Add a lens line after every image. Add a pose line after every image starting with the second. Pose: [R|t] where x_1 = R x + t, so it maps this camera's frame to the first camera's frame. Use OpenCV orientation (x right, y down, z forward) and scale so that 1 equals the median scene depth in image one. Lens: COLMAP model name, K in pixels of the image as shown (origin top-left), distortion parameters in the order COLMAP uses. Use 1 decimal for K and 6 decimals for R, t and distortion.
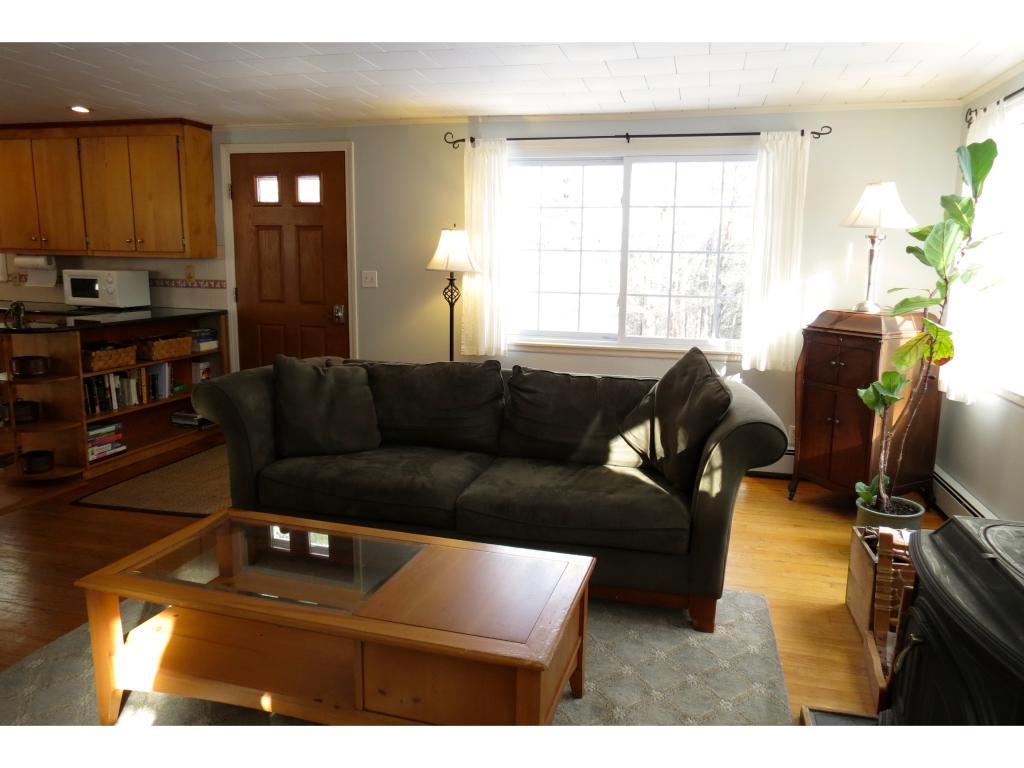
lens RADIAL K [[732.6, 0, 520.9], [0, 732.6, 393.3], [0, 0, 1]] dist [-0.021020, -0.000584]
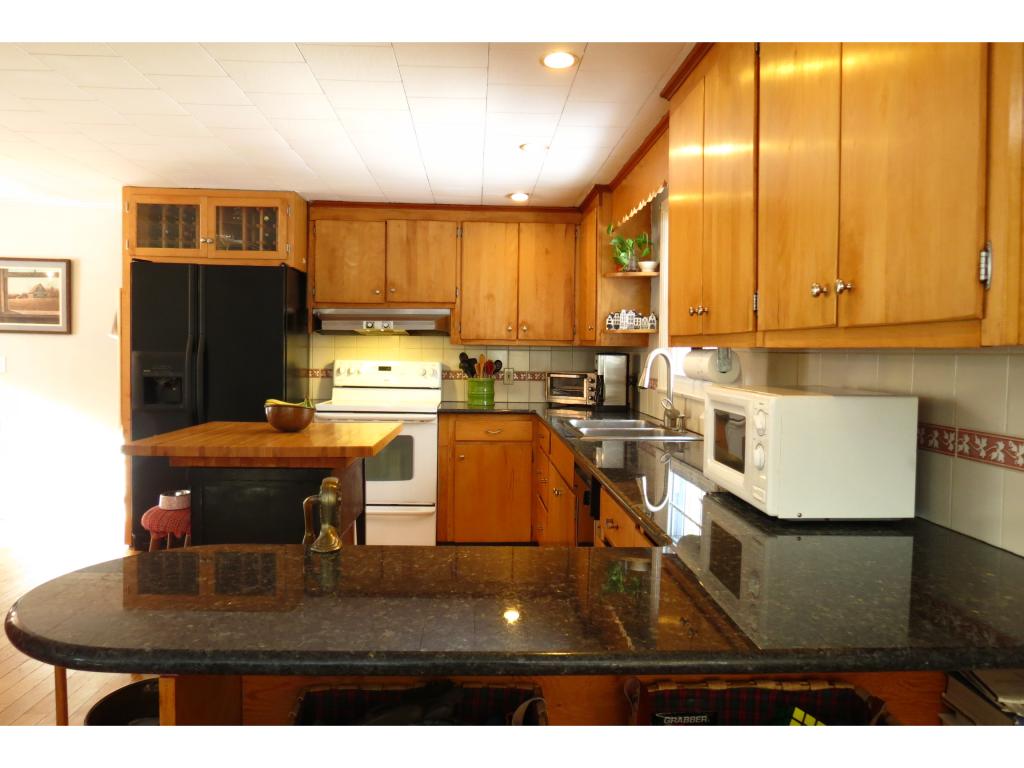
lens RADIAL K [[732.6, 0, 507.4], [0, 732.6, 384.1], [0, 0, 1]] dist [-0.021020, -0.000584]
pose [[0.289439, 0.022602, -0.956929, -0.301598], [-0.180519, 0.983071, -0.031381, -0.142483], [0.940020, 0.181827, 0.288620, 0.805637]]
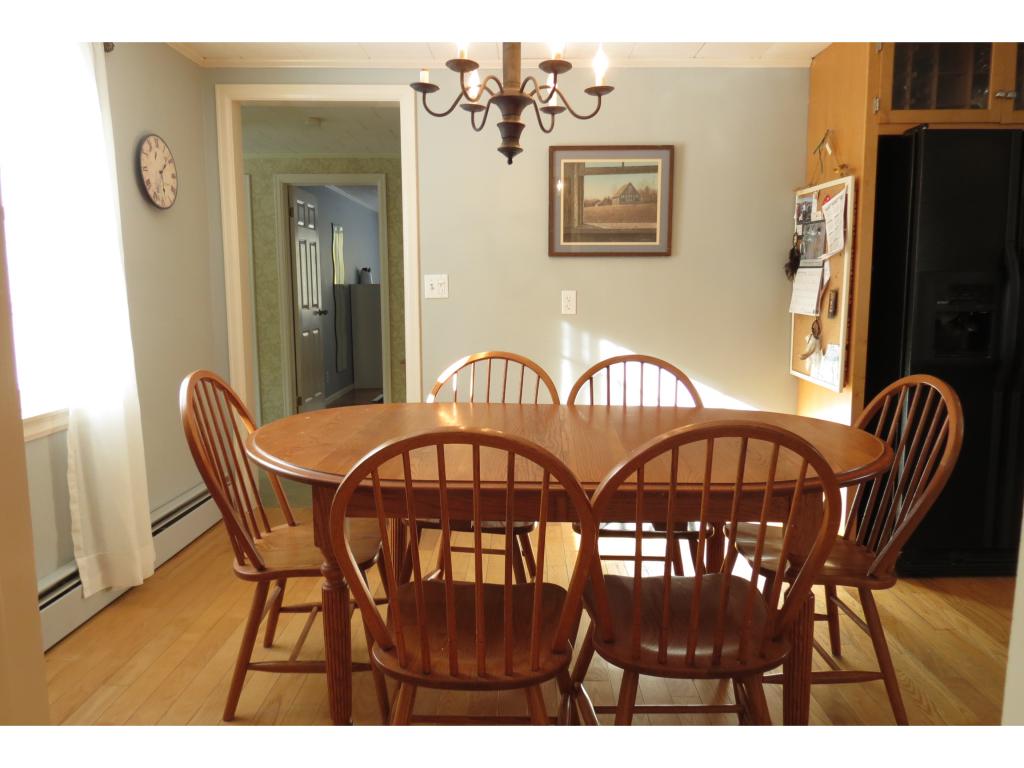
lens RADIAL K [[732.6, 0, 512.6], [0, 732.6, 388.4], [0, 0, 1]] dist [-0.021020, -0.000584]
pose [[0.225759, 0.101619, -0.968869, -0.760569], [-0.157534, 0.985263, 0.066631, -0.034588], [0.961362, 0.137587, 0.238440, 0.242034]]
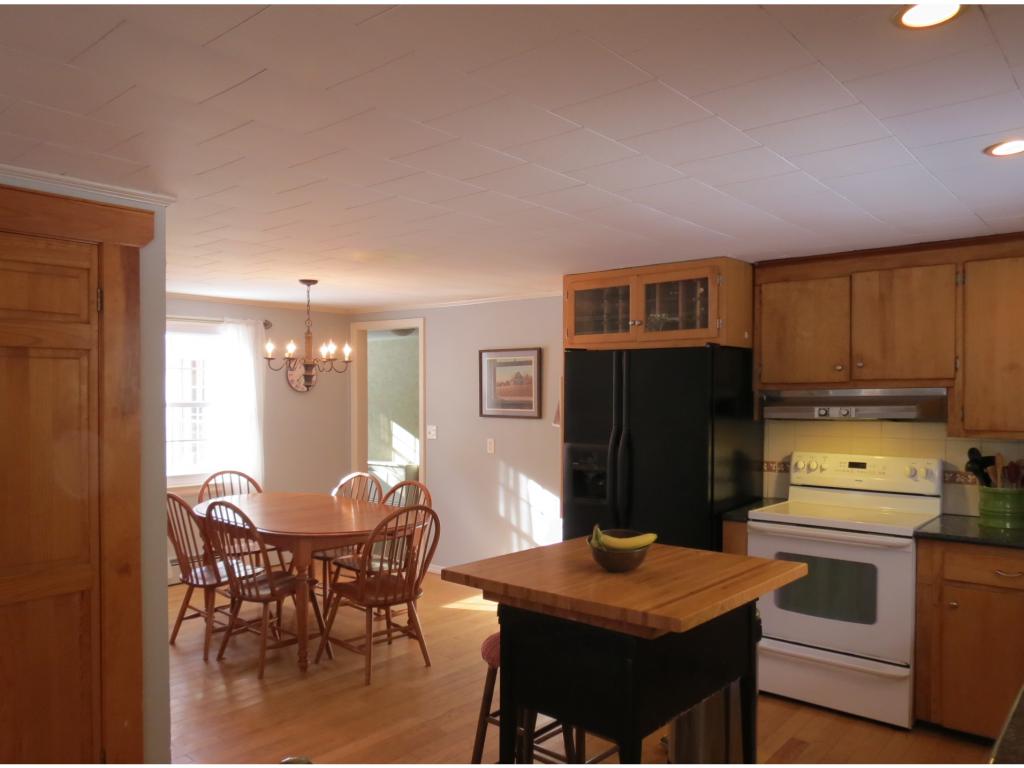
lens RADIAL K [[759.7, 0, 504.4], [0, 759.7, 408.7], [0, 0, 1]] dist [-0.013835, 0.007988]
pose [[-0.443952, -0.010614, -0.895988, -0.429797], [-0.171546, 0.982441, 0.073361, -0.215398], [0.879476, 0.186272, -0.437977, 0.940735]]
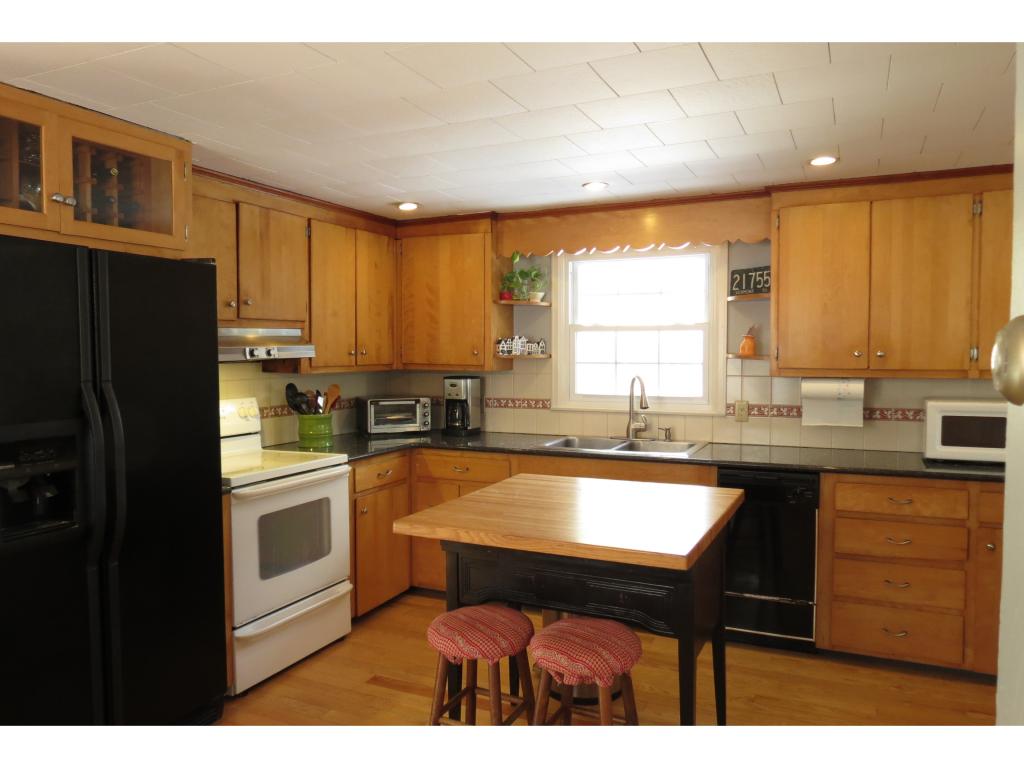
lens RADIAL K [[732.6, 0, 514.7], [0, 732.6, 385.4], [0, 0, 1]] dist [-0.021020, -0.000584]
pose [[0.980258, -0.020874, -0.196619, -0.866459], [-0.005863, 0.990906, -0.134430, -0.100874], [0.197637, 0.132929, 0.971221, 0.333097]]
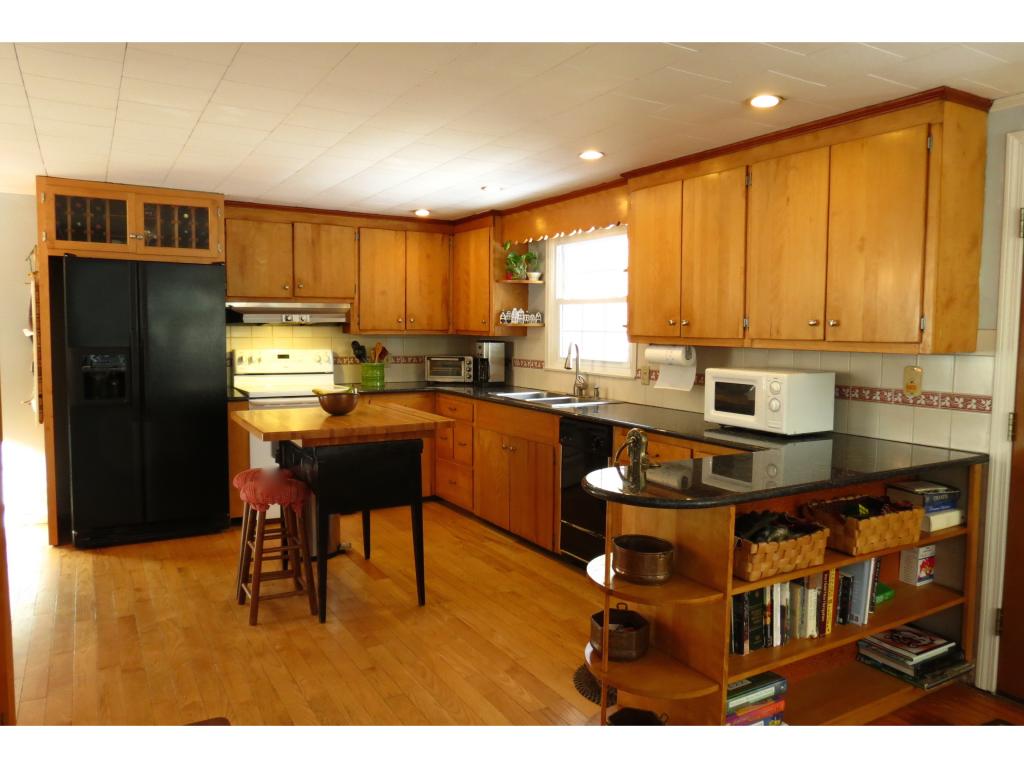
lens RADIAL K [[732.6, 0, 509.4], [0, 732.6, 385.9], [0, 0, 1]] dist [-0.021020, -0.000584]
pose [[0.699983, 0.037553, -0.713171, -0.288626], [-0.120009, 0.990601, -0.065628, -0.091417], [0.704004, 0.131526, 0.697911, 0.423636]]
